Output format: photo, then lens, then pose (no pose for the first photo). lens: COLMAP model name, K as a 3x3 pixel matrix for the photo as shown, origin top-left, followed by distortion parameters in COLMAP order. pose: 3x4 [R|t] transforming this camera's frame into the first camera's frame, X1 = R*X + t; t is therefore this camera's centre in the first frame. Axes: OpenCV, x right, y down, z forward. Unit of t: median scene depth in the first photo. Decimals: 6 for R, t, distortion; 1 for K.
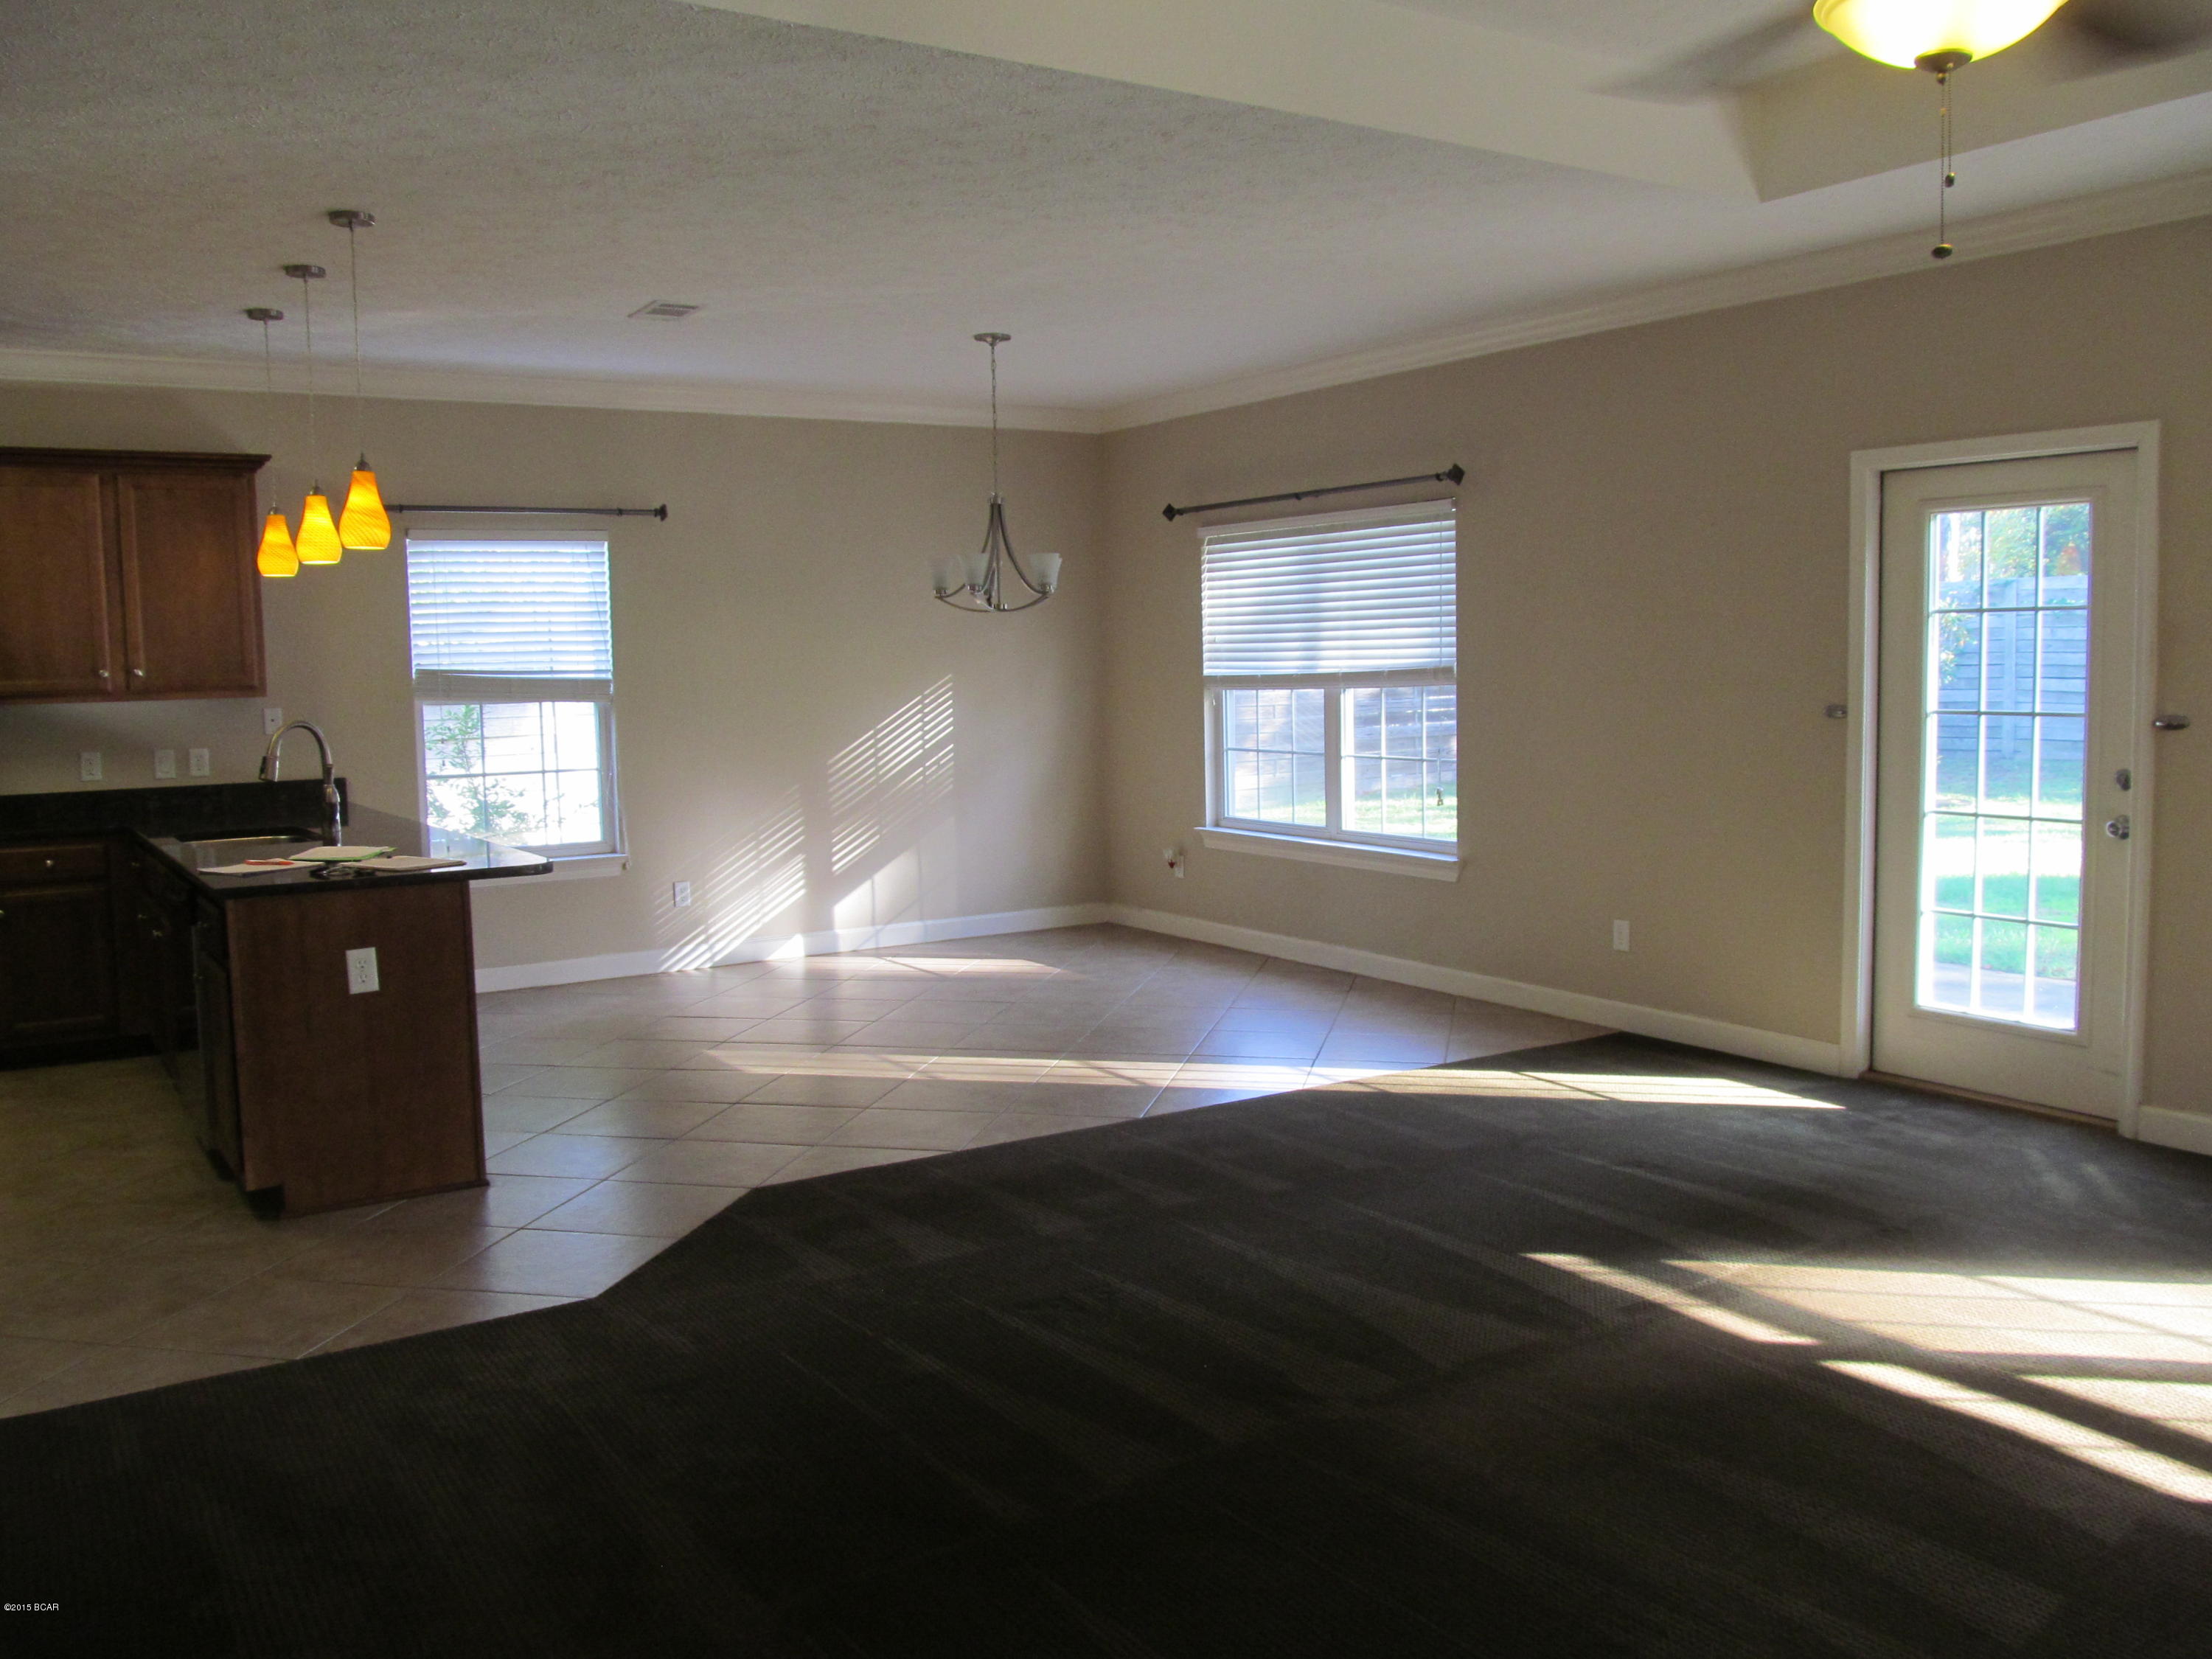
lens RADIAL K [[1849.0, 0, 1150.9], [0, 1849.0, 807.8], [0, 0, 1]] dist [-0.051765, 0.013993]
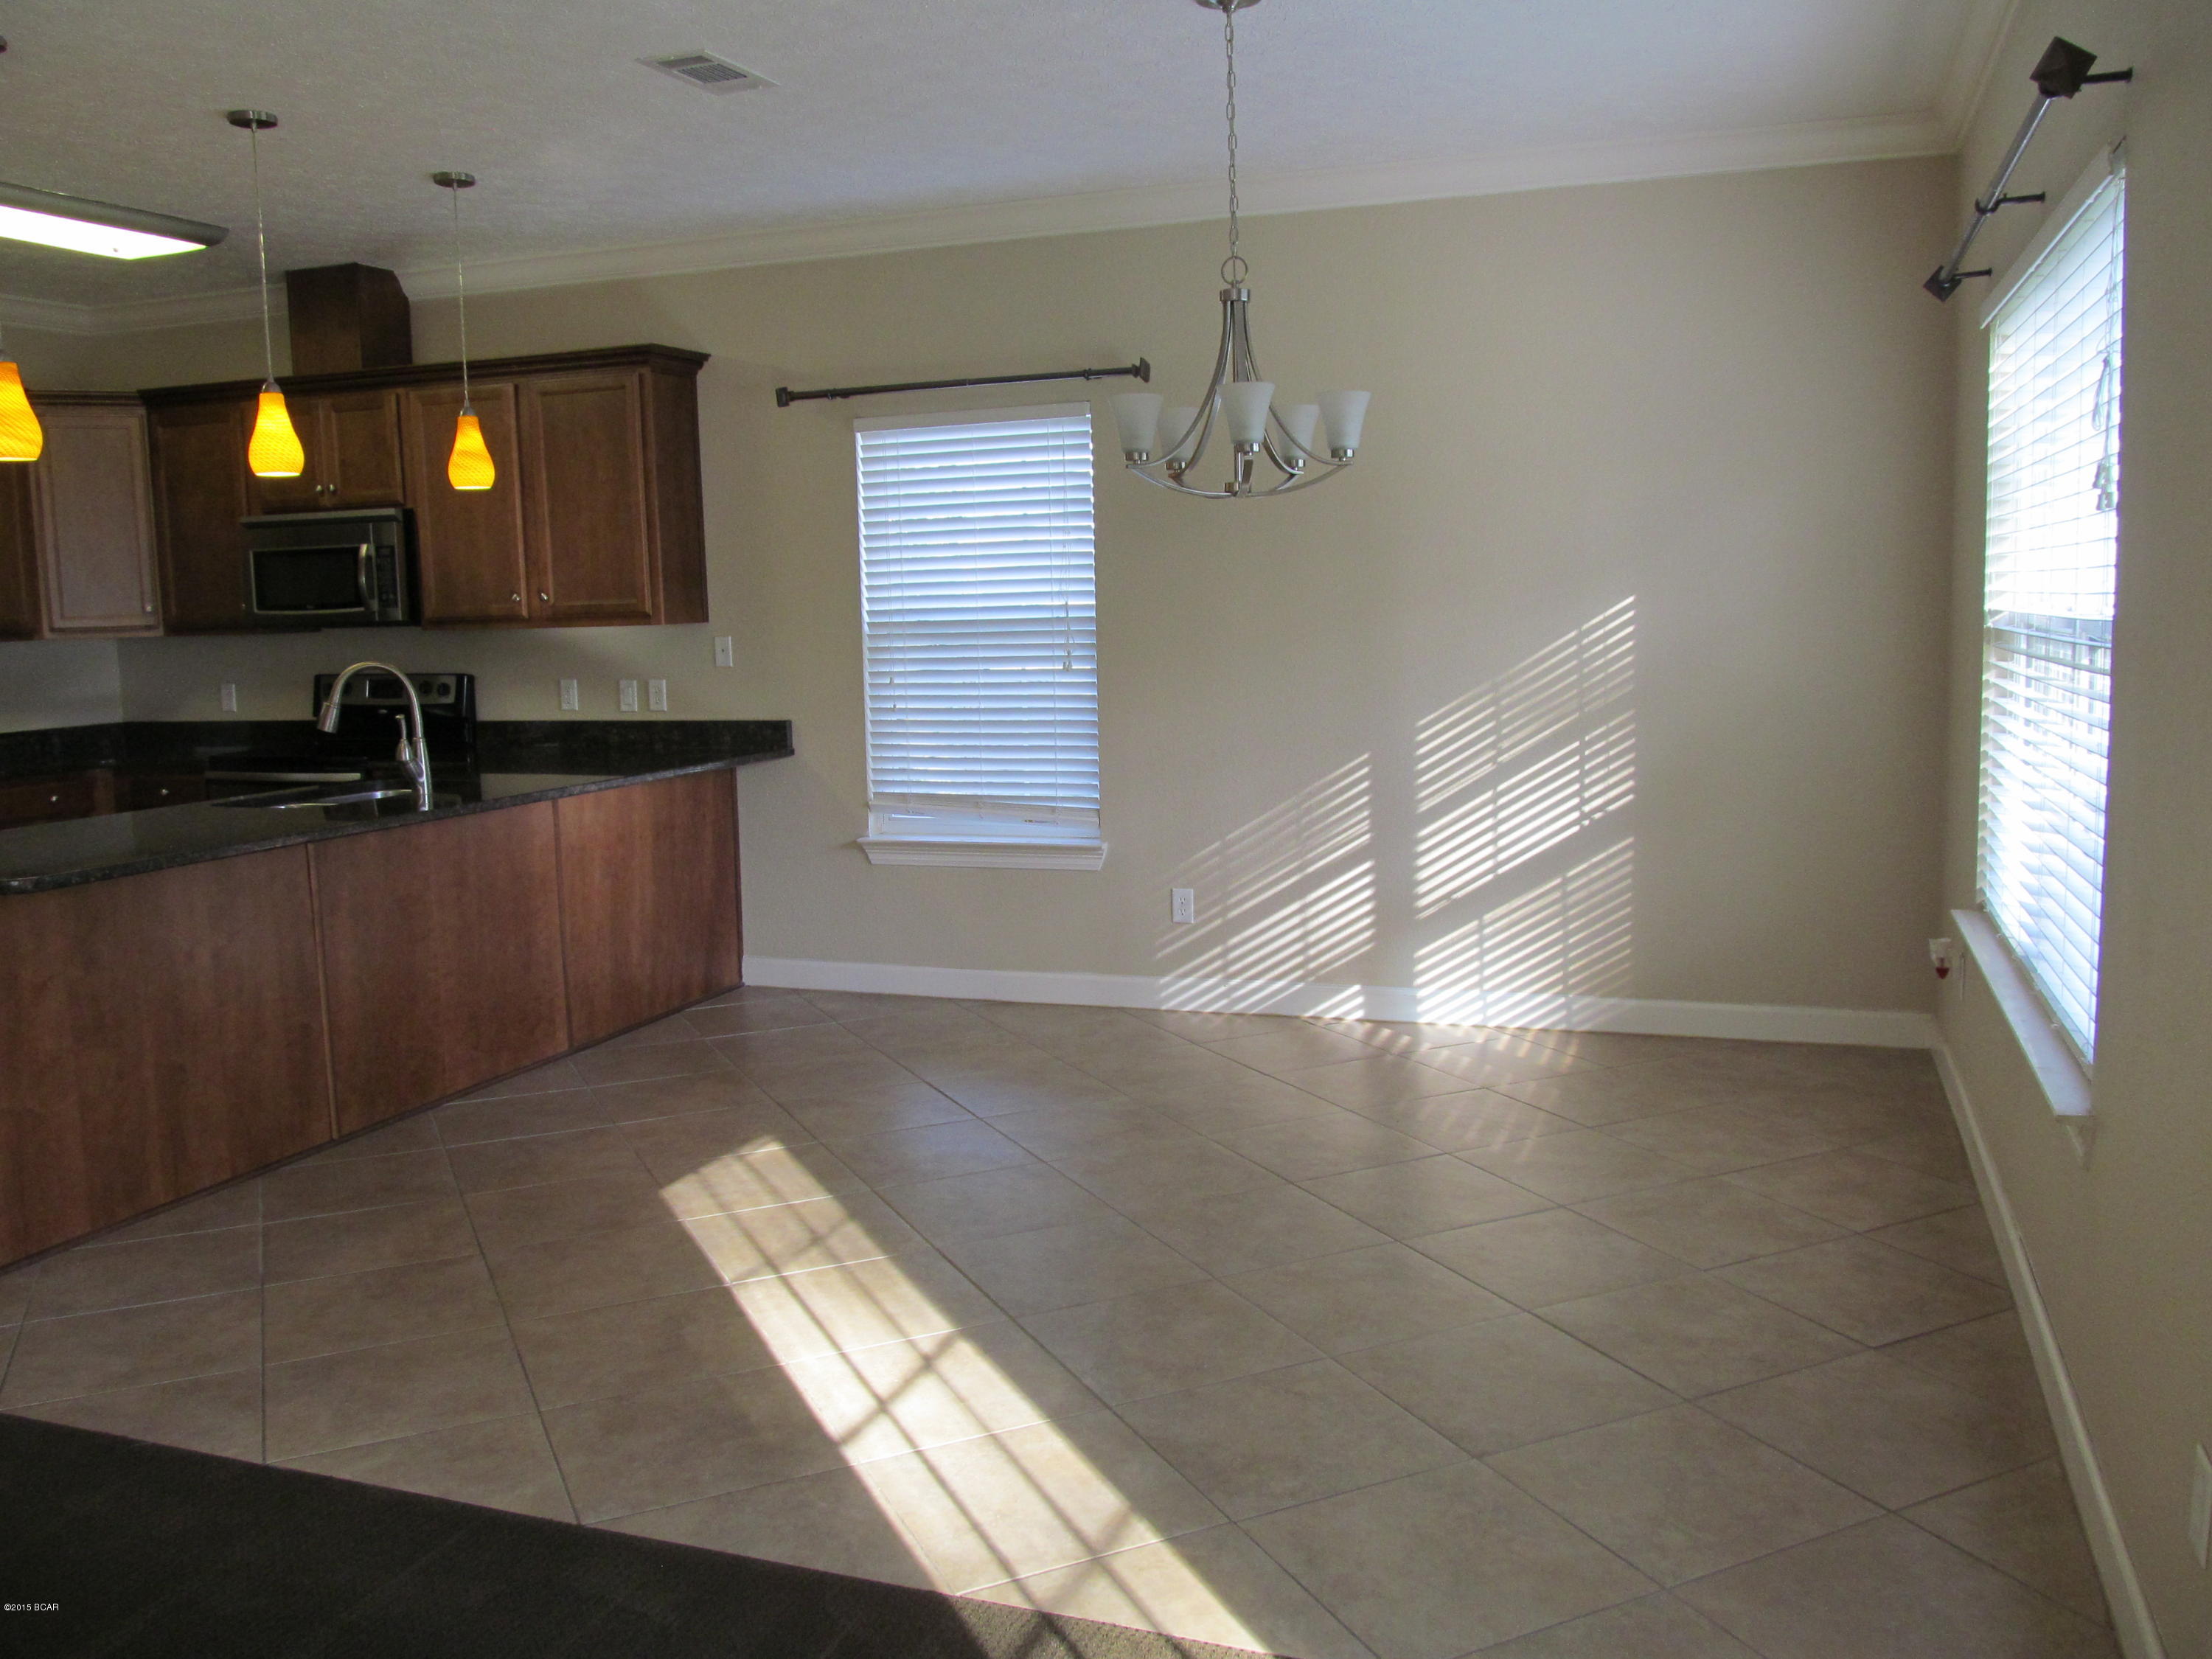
lens RADIAL K [[1849.0, 0, 1135.6], [0, 1849.0, 823.2], [0, 0, 1]] dist [-0.051765, 0.013993]
pose [[0.596641, 0.102820, -0.795894, 0.369075], [-0.055231, 0.994668, 0.087095, -0.057105], [0.800605, -0.008007, 0.599139, 0.670212]]
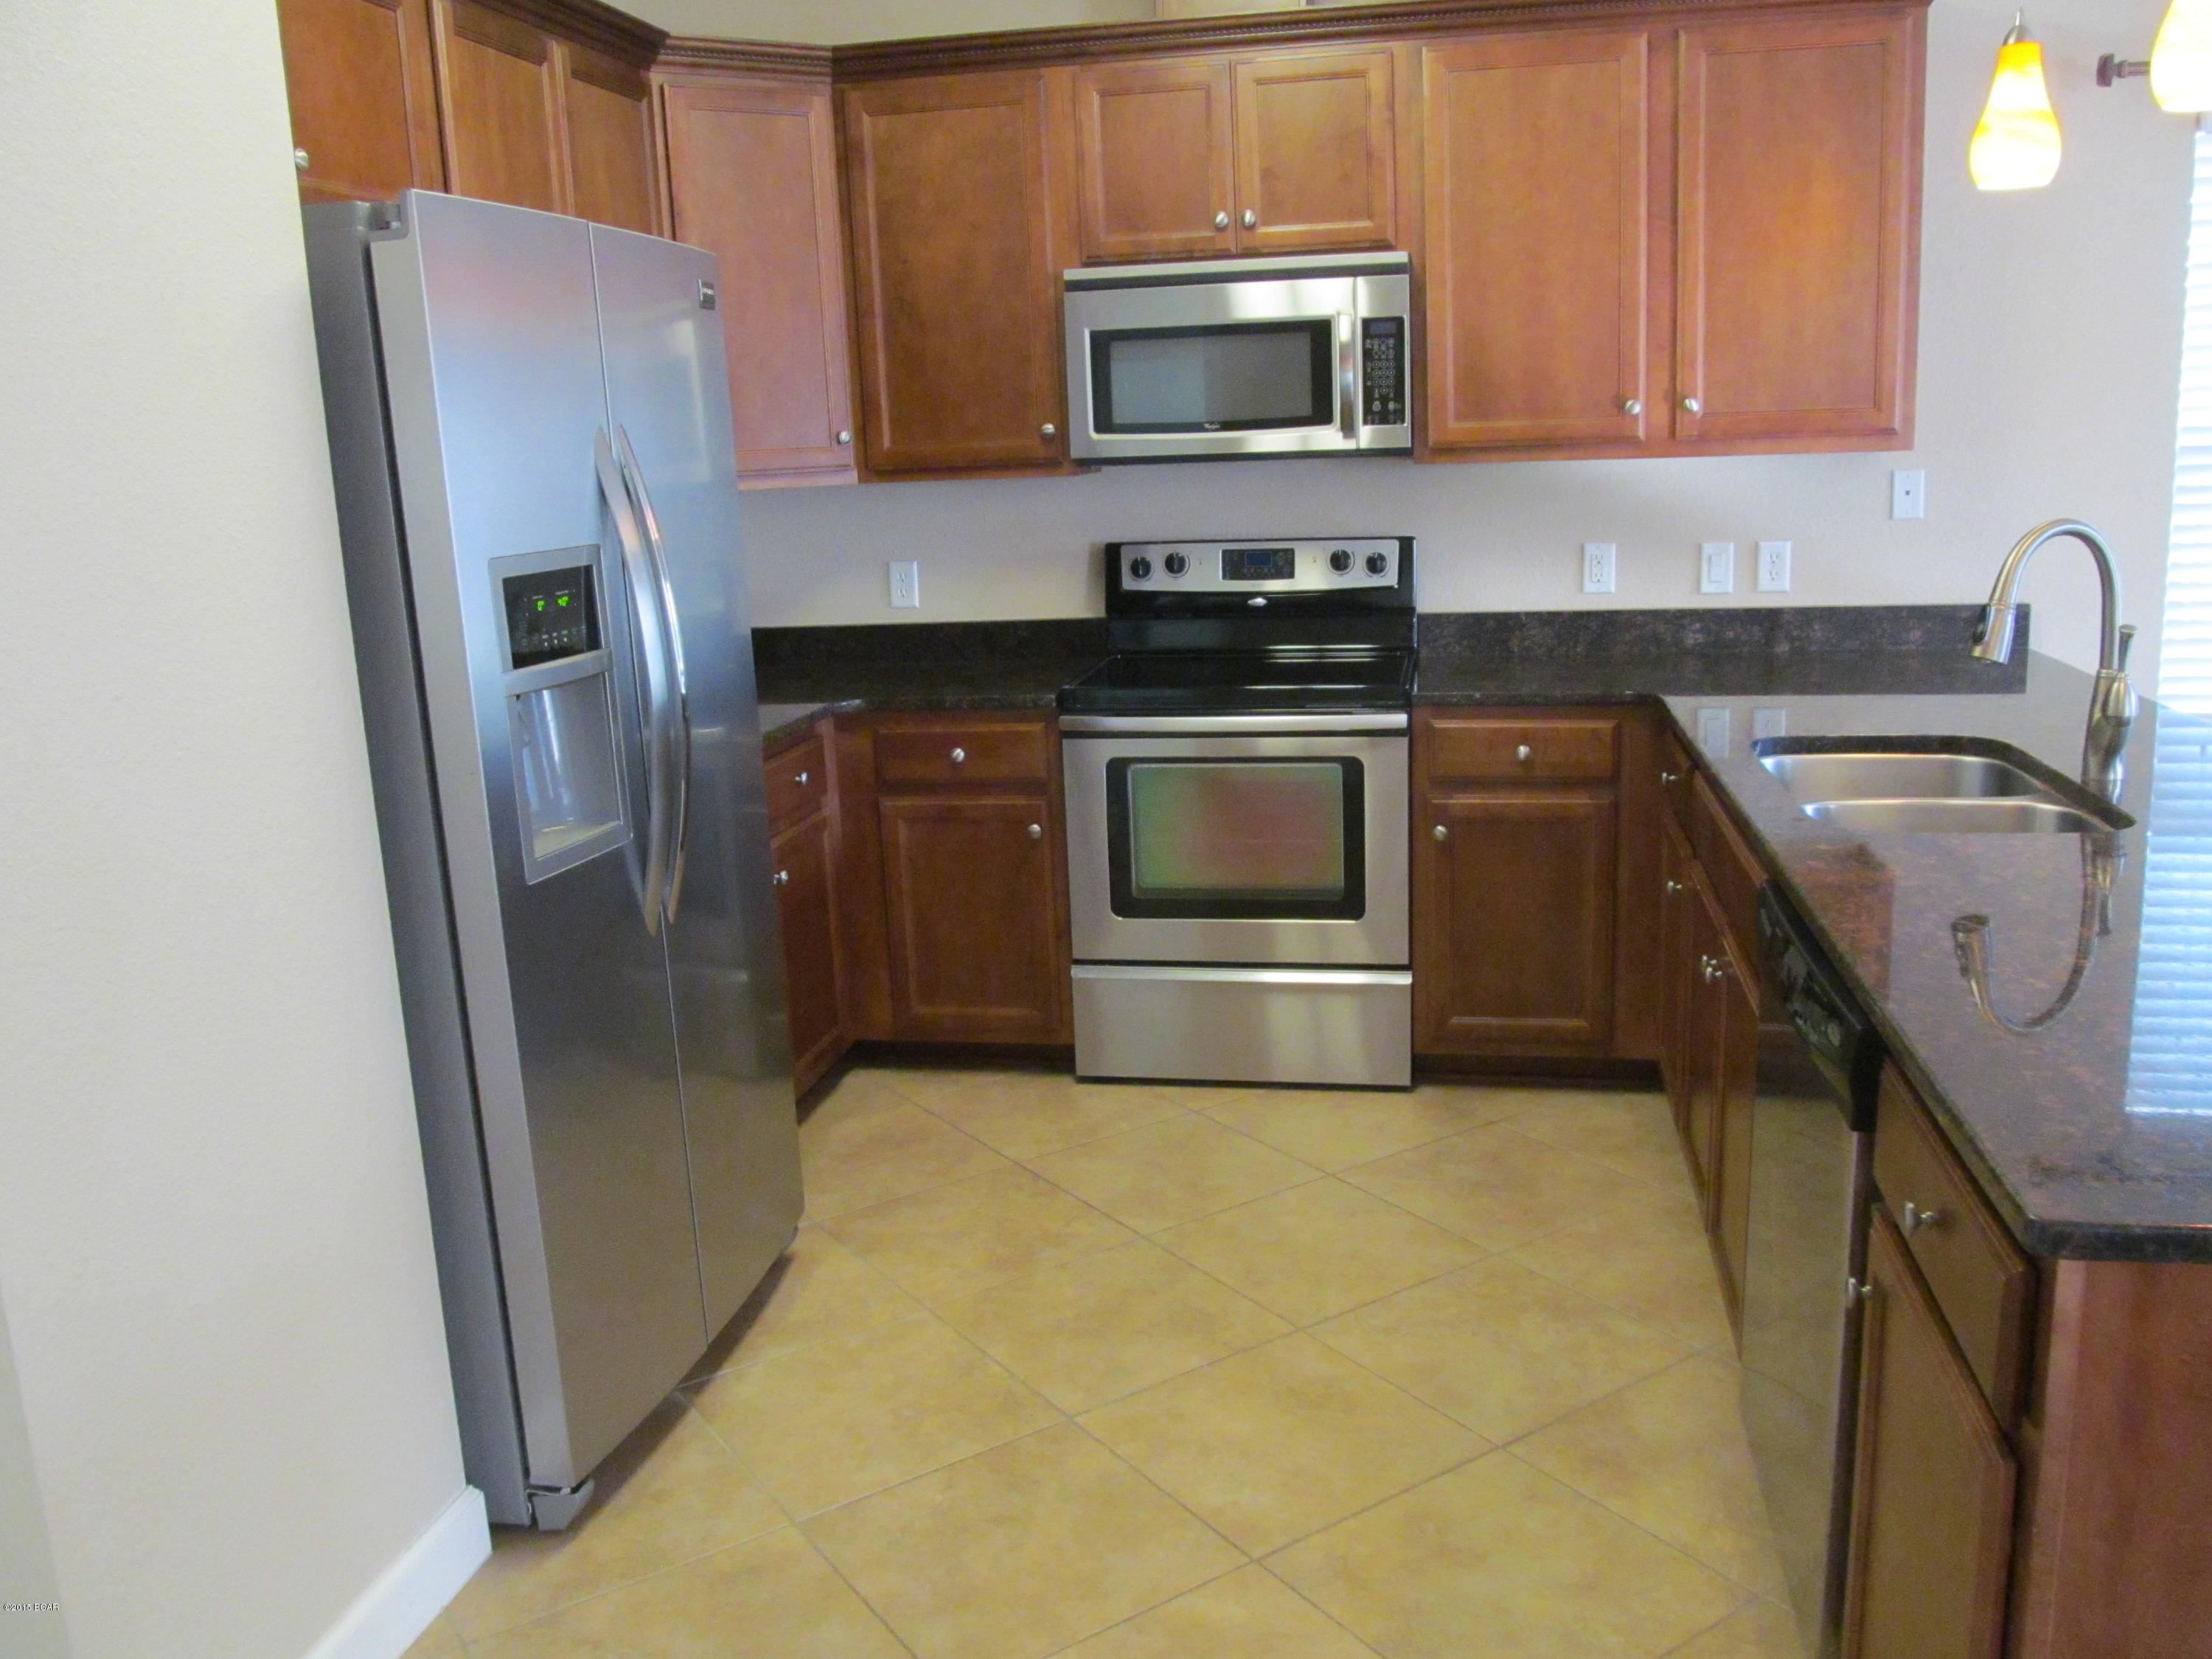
lens RADIAL K [[1849.0, 0, 1107.2], [0, 1849.0, 814.3], [0, 0, 1]] dist [-0.051765, 0.013993]
pose [[0.712959, 0.134172, -0.688250, -0.281741], [-0.033234, 0.986886, 0.157963, -0.033659], [0.700418, -0.089748, 0.708068, 0.469675]]
